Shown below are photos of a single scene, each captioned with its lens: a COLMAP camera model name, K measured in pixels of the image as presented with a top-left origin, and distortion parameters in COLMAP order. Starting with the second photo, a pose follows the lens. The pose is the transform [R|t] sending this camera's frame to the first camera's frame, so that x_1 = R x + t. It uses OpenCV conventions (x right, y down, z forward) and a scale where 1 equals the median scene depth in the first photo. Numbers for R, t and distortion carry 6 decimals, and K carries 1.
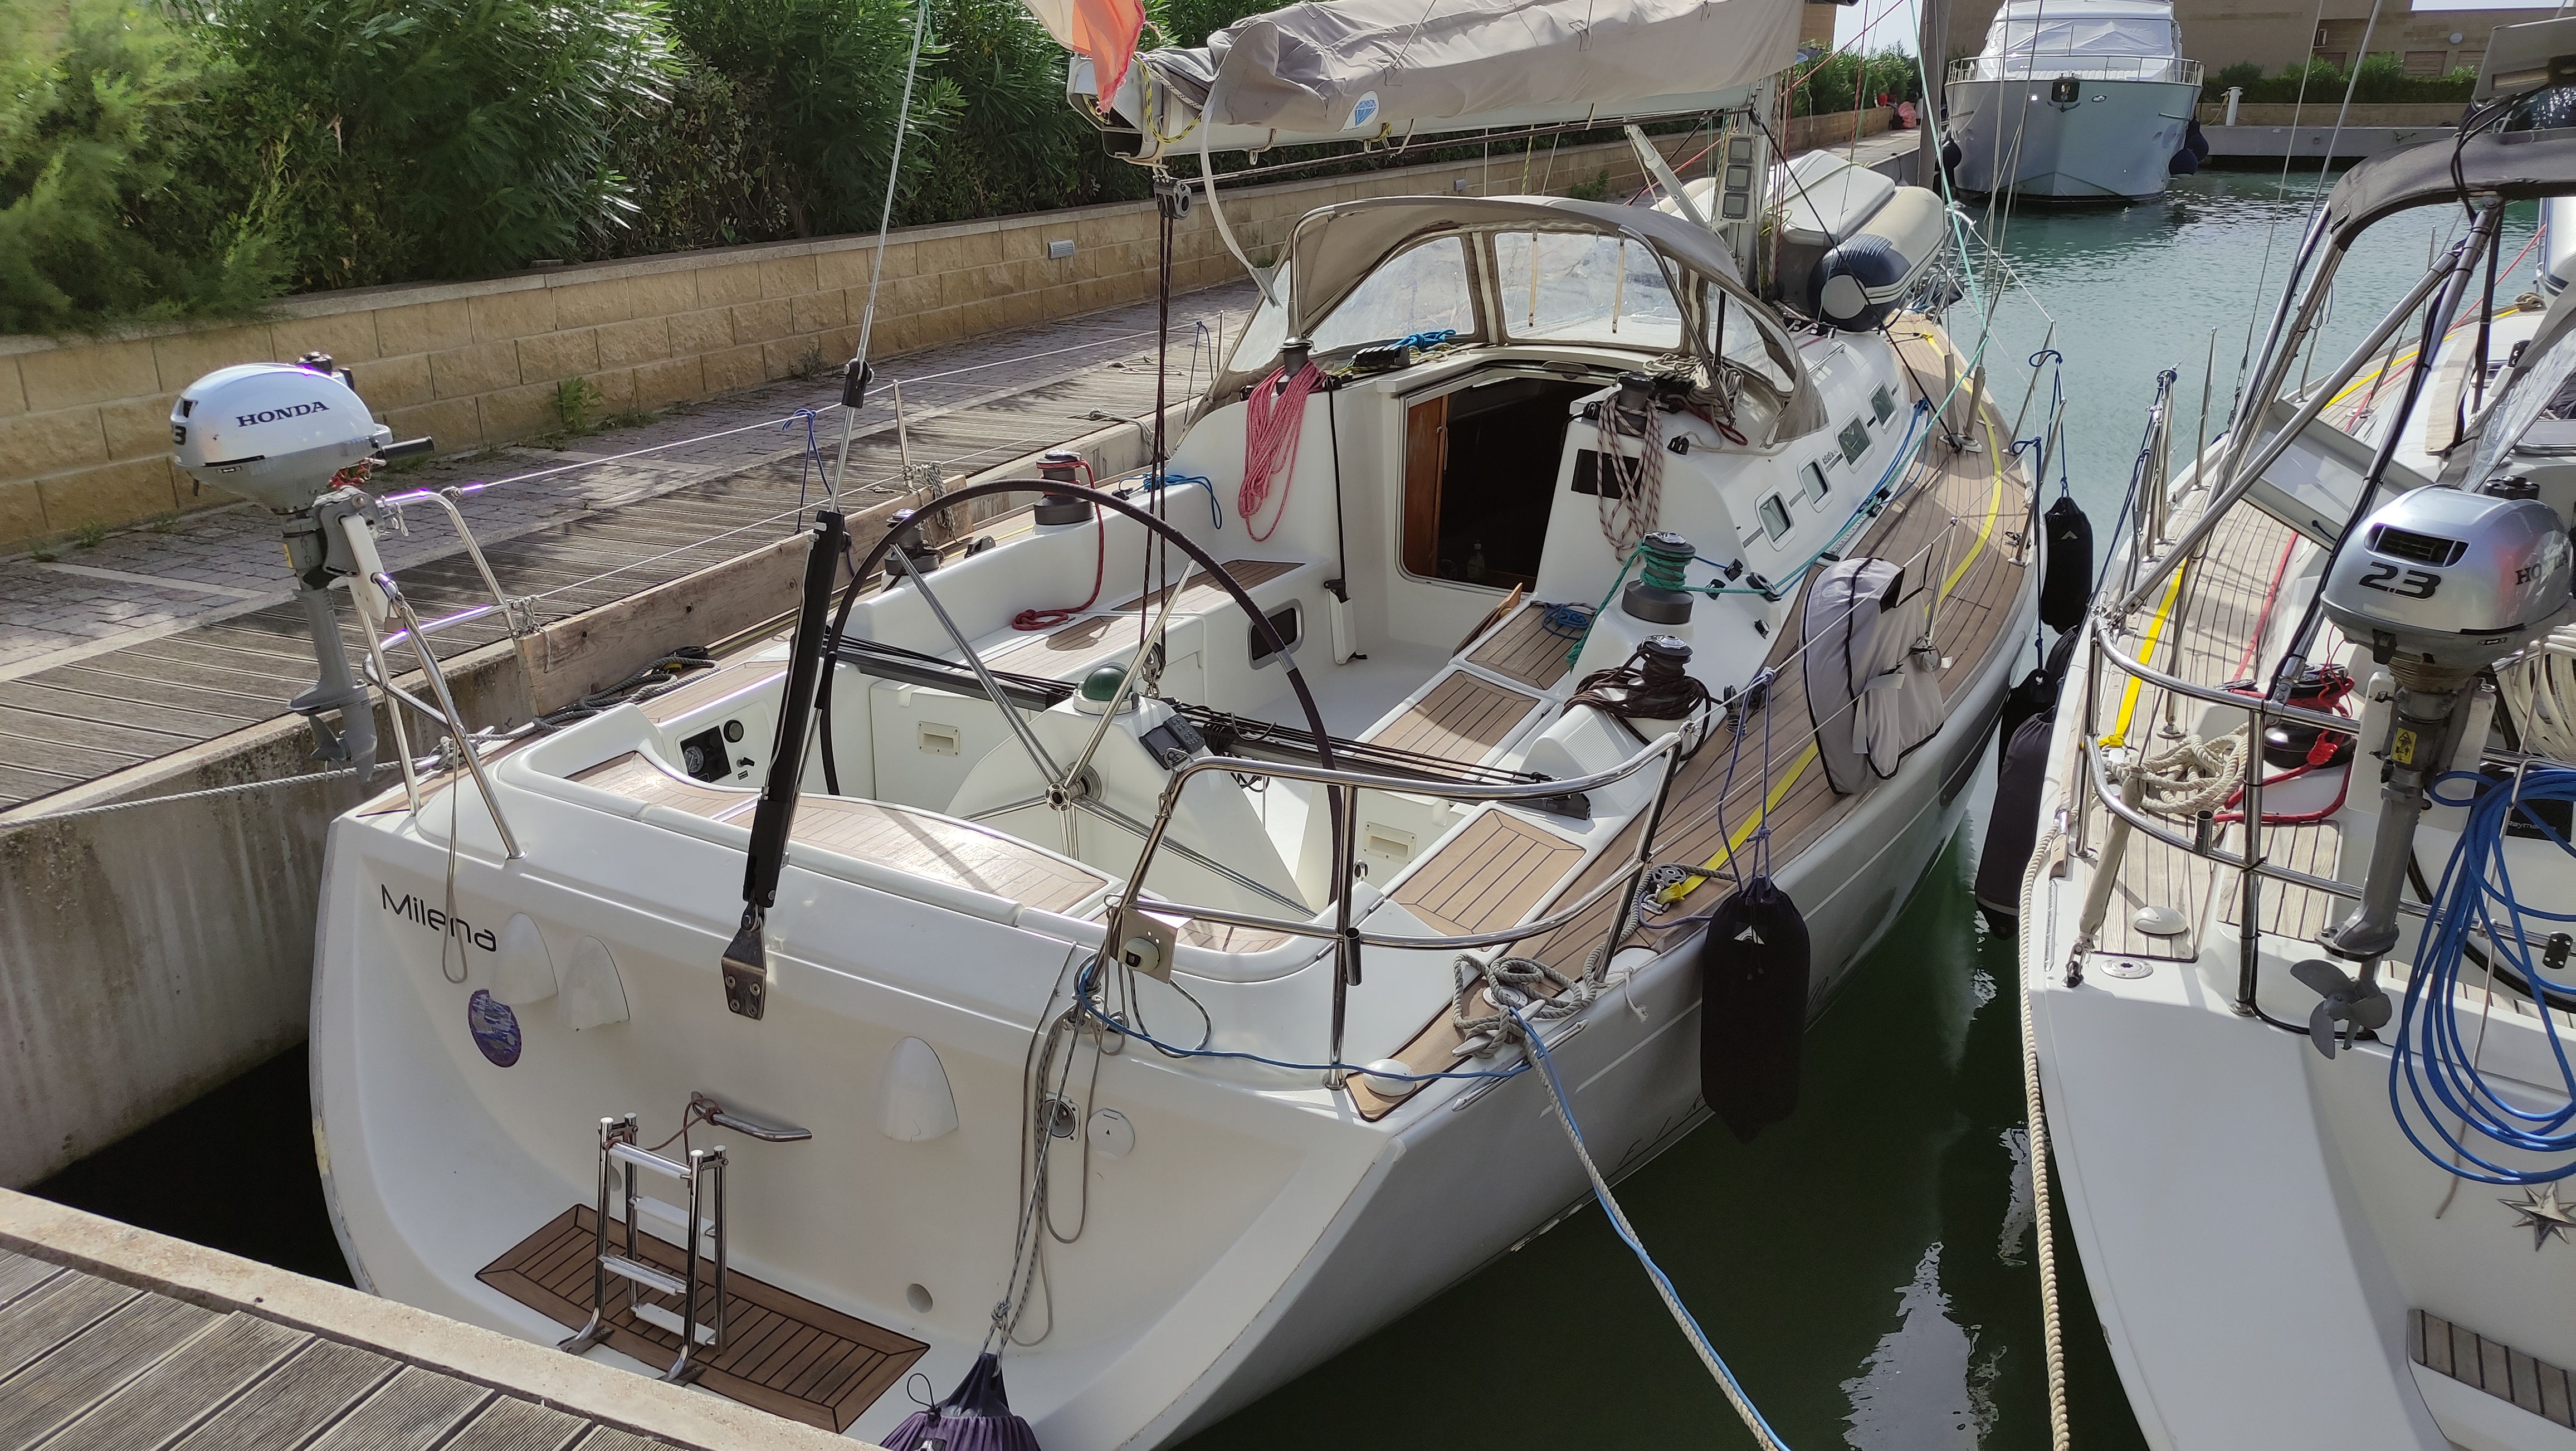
lens RADIAL K [[1935.8, 0, 1270.3], [0, 1935.8, 753.0], [0, 0, 1]] dist [0.048534, -0.021248]
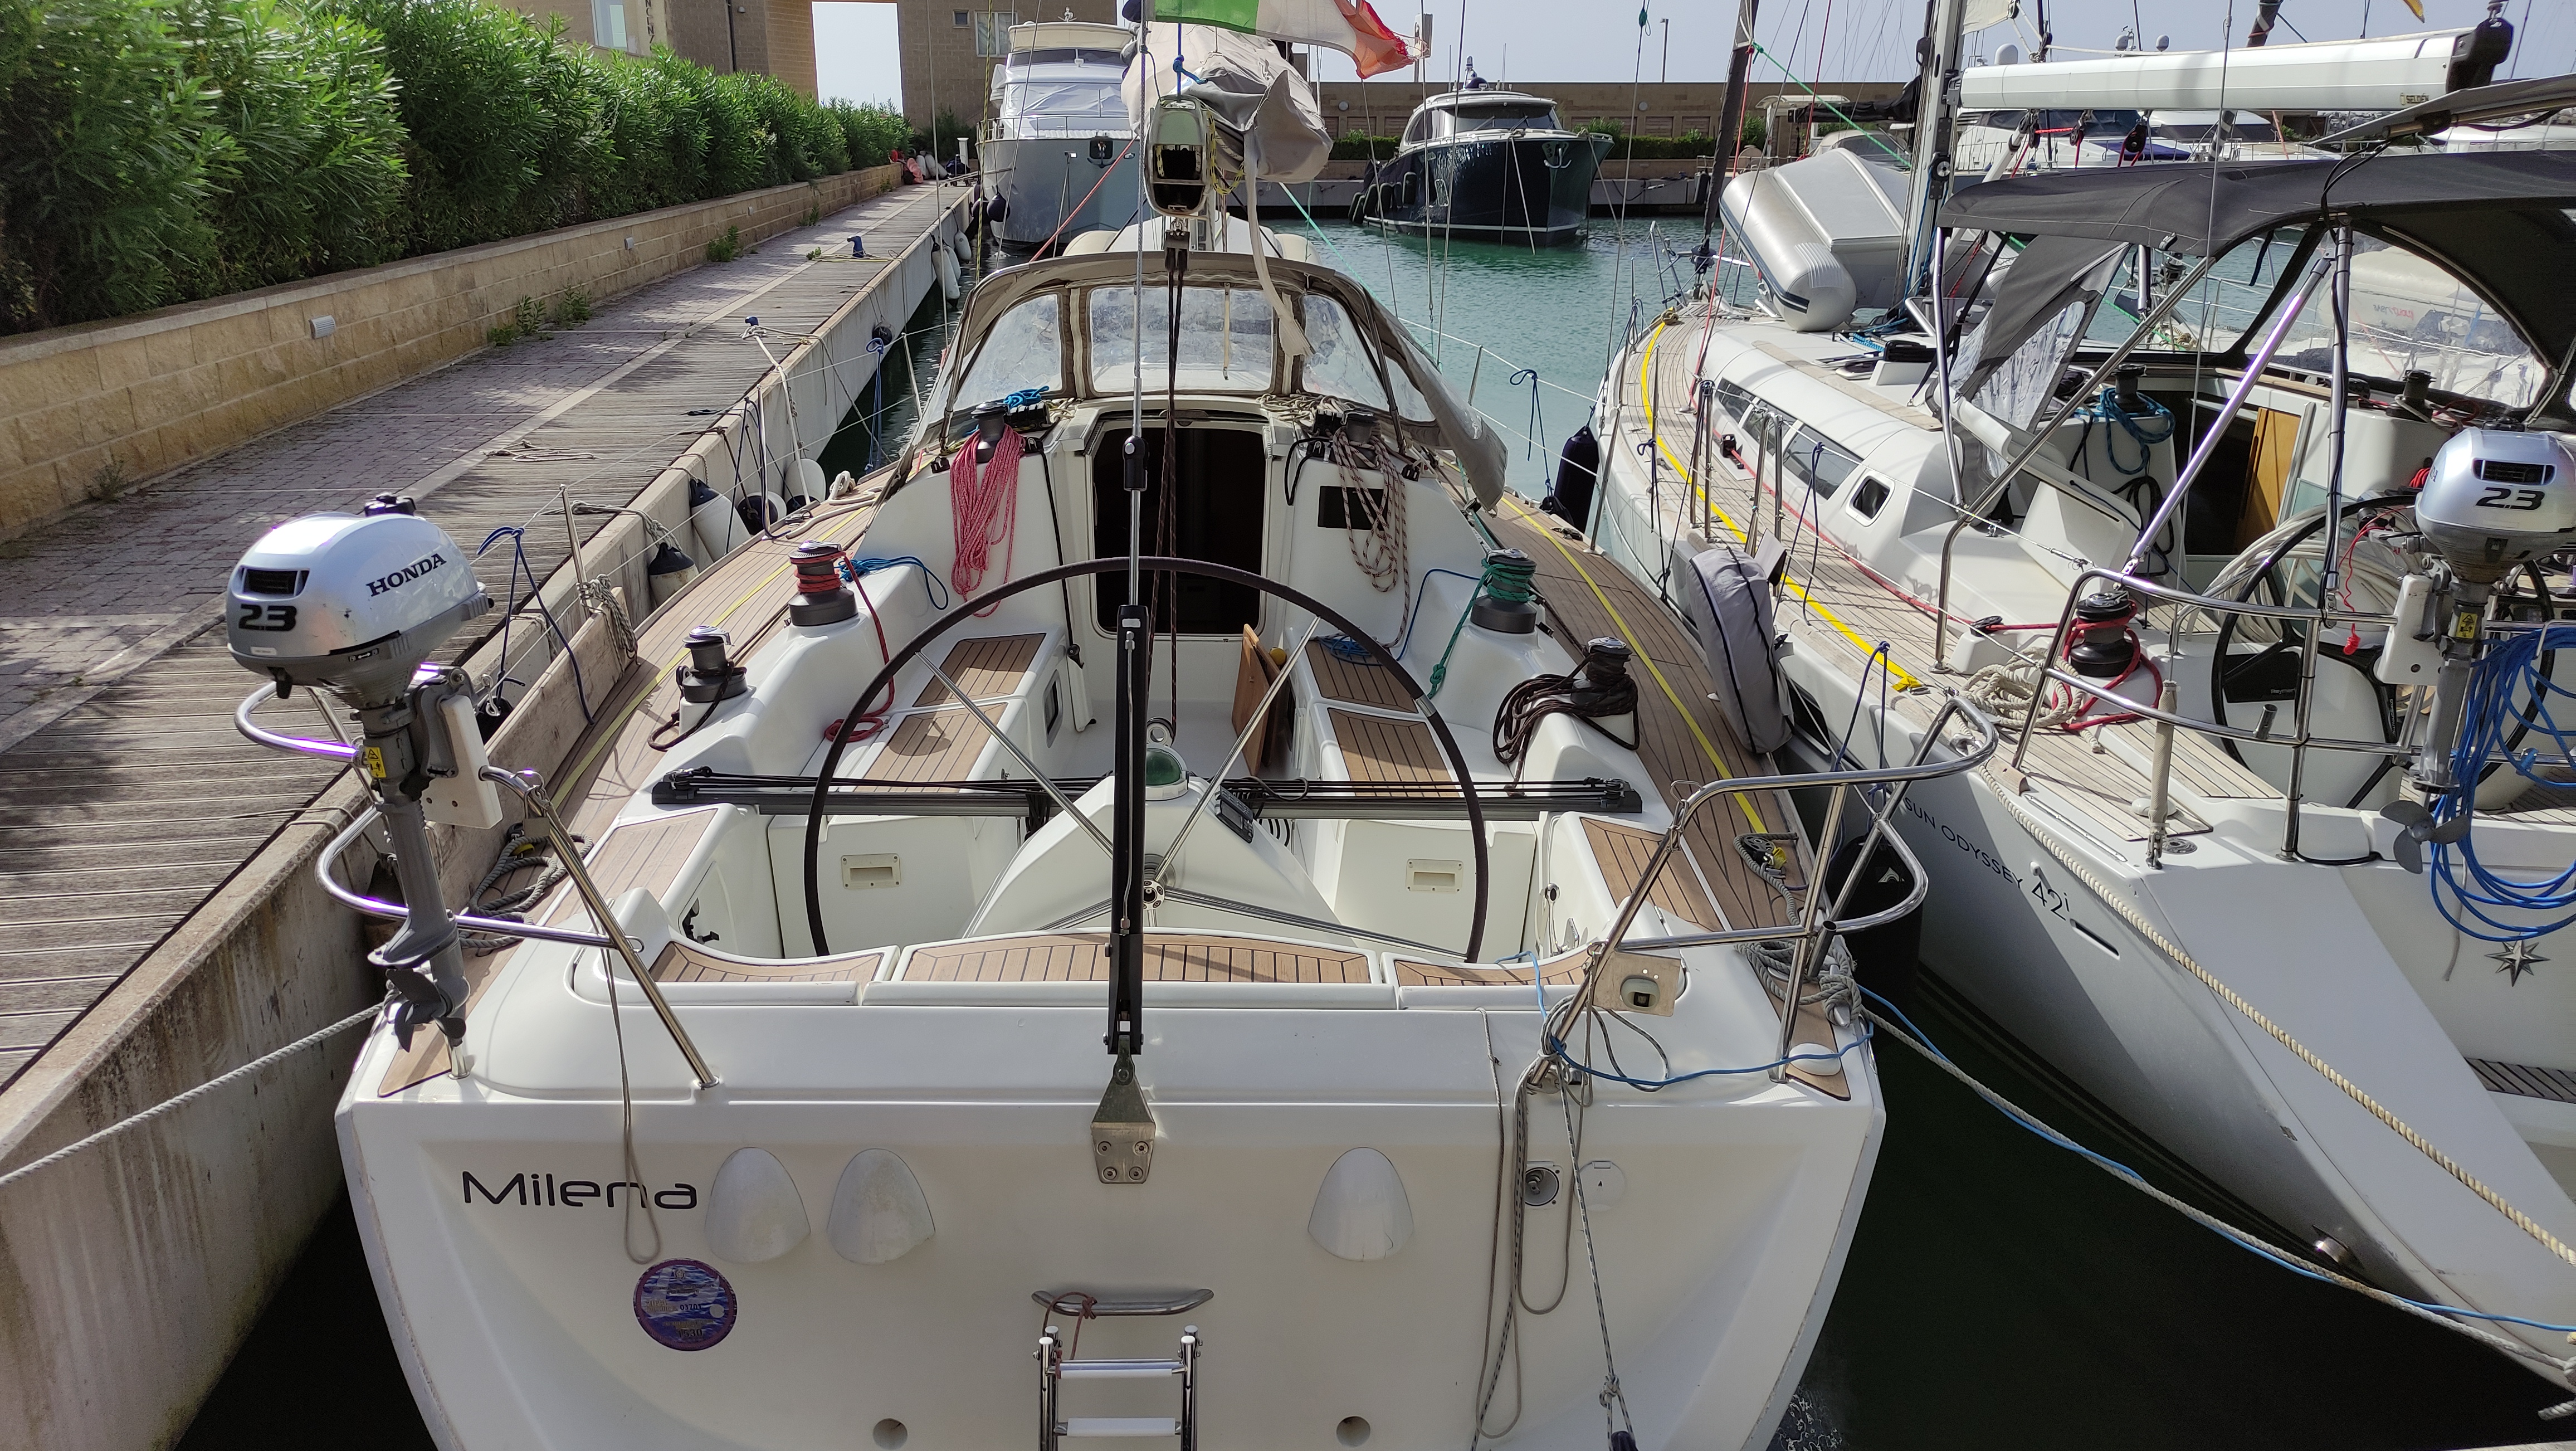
lens RADIAL K [[1935.8, 0, 1281.2], [0, 1935.8, 720.5], [0, 0, 1]] dist [0.048534, -0.021248]
pose [[0.856400, -0.150806, 0.493798, -0.398008], [0.170432, 0.985355, 0.005344, -0.041885], [-0.487373, 0.079583, 0.869560, 0.113970]]
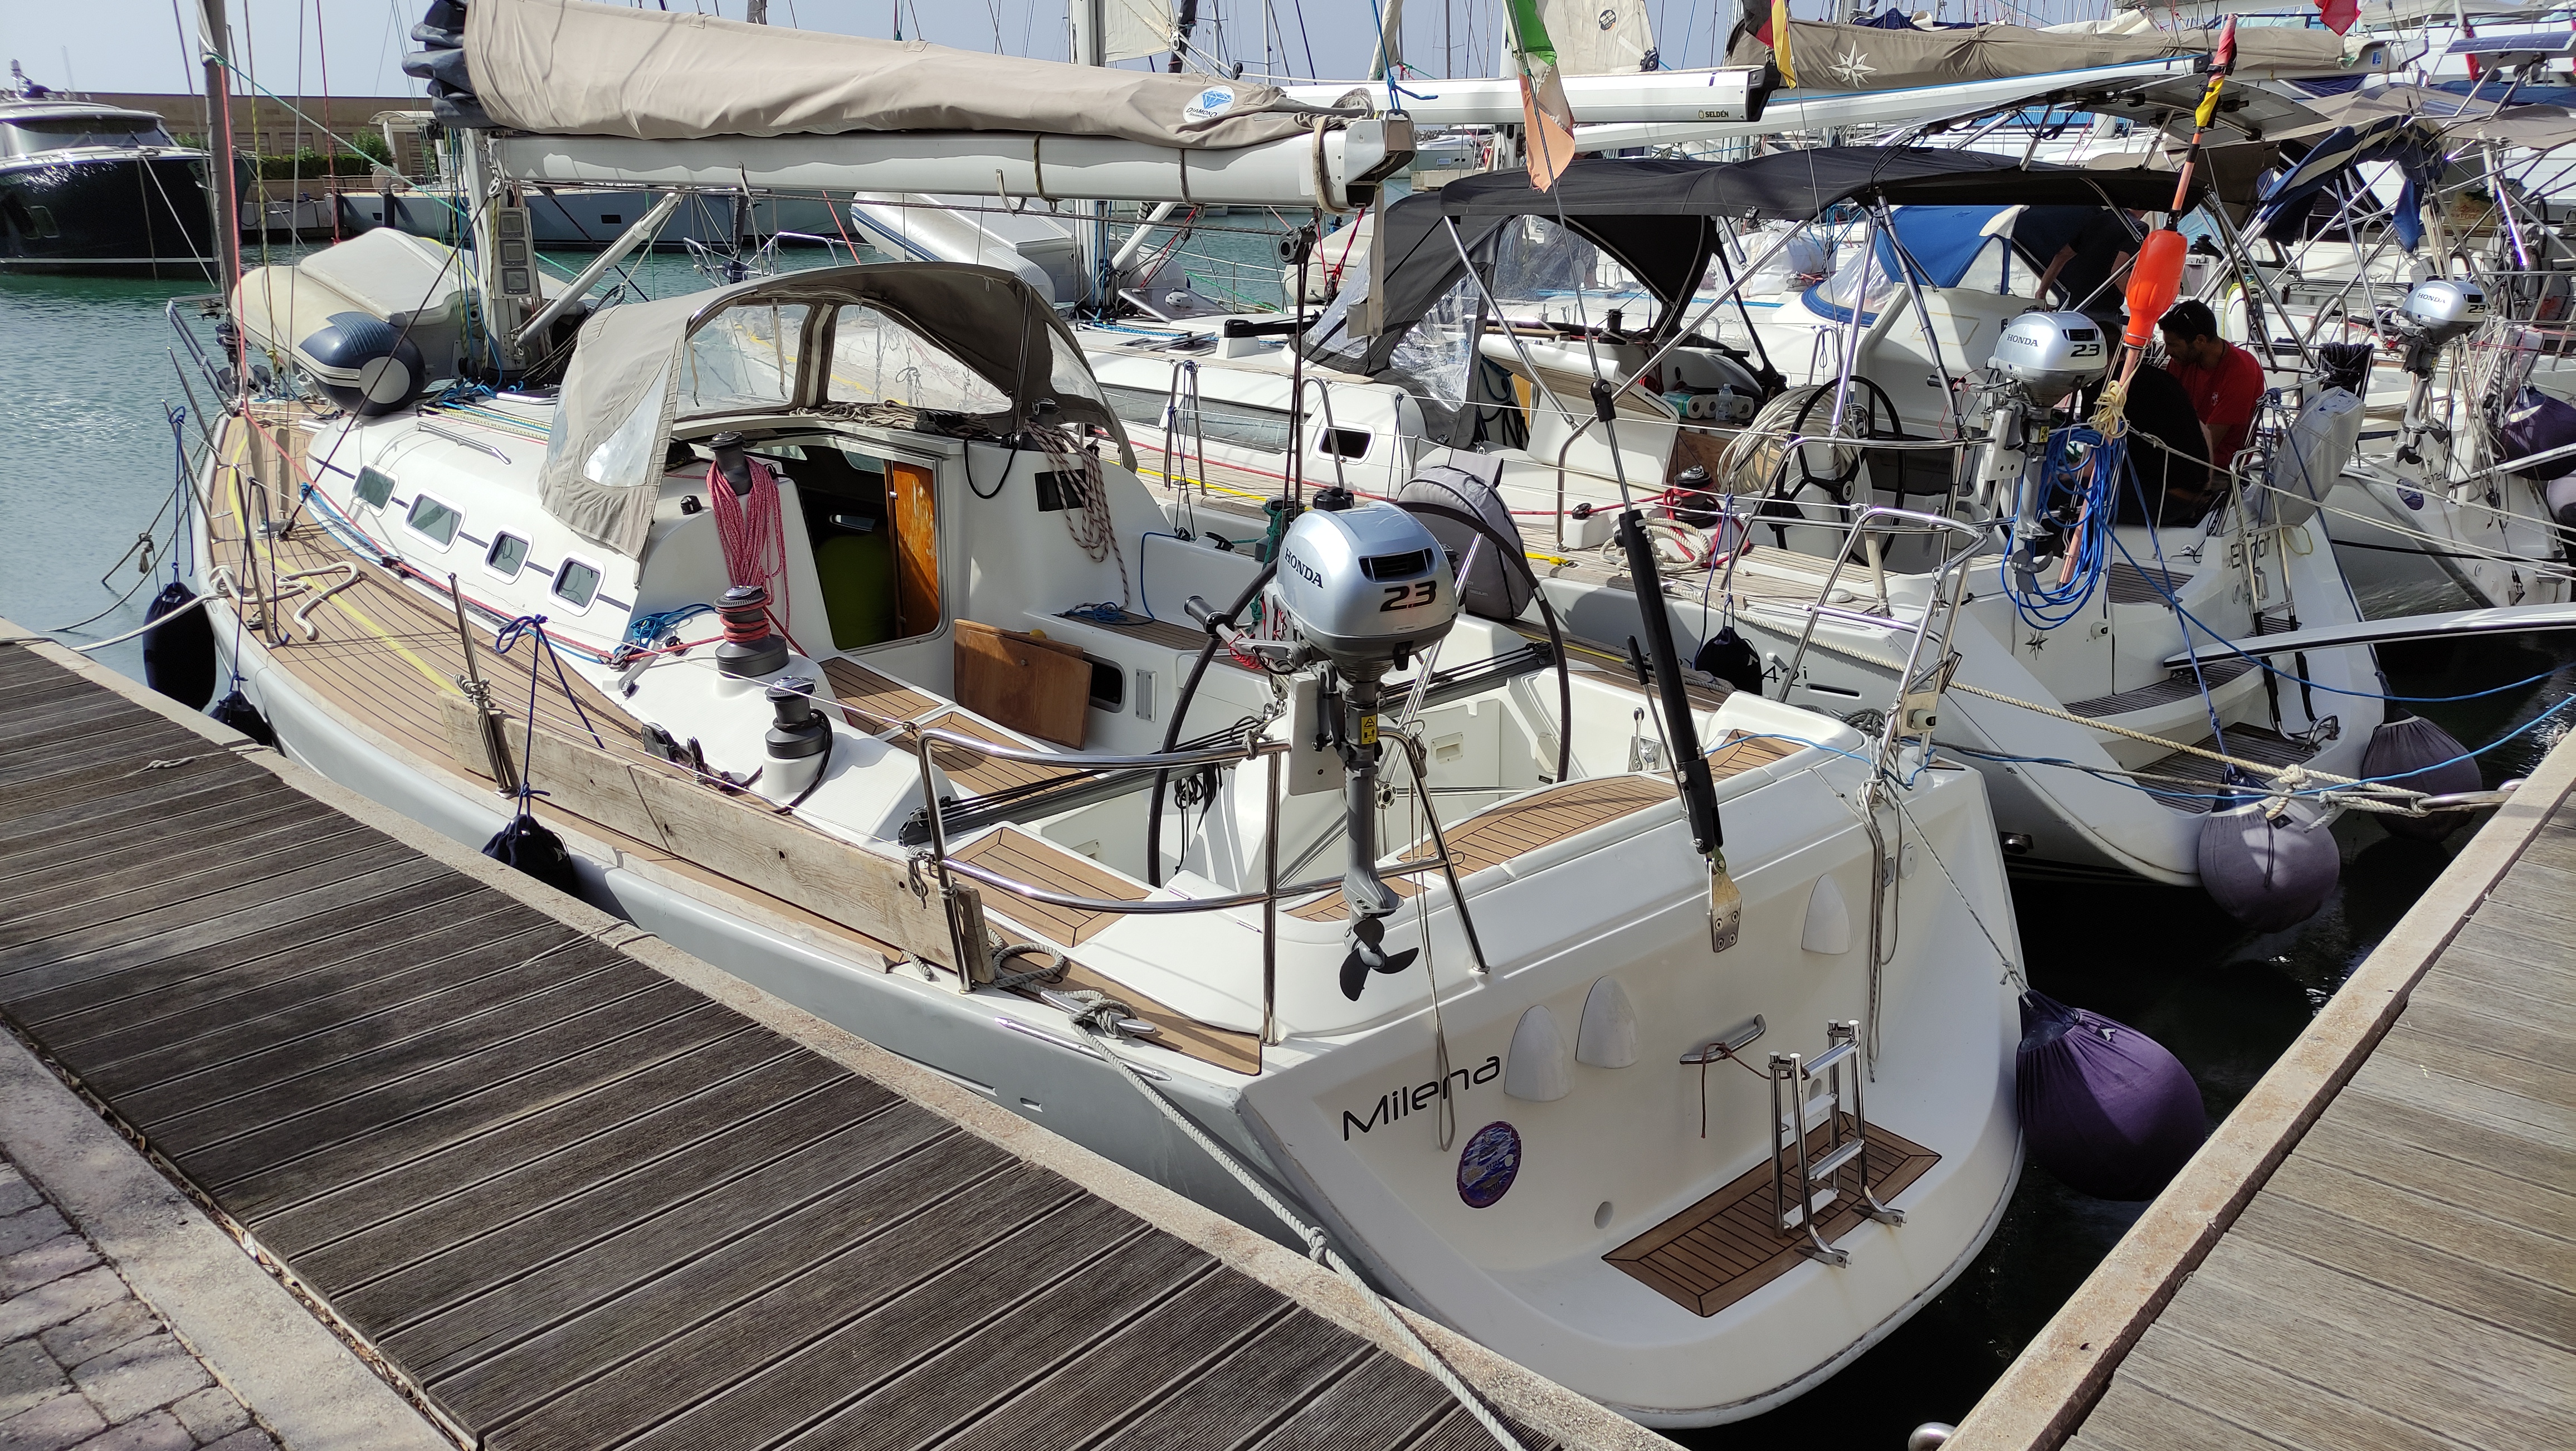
lens RADIAL K [[1935.8, 0, 1275.0], [0, 1935.8, 717.3], [0, 0, 1]] dist [0.048534, -0.021248]
pose [[0.284547, -0.282404, 0.916123, -0.883105], [0.331624, 0.925625, 0.182331, -0.187372], [-0.899477, 0.251927, 0.357035, 0.513904]]
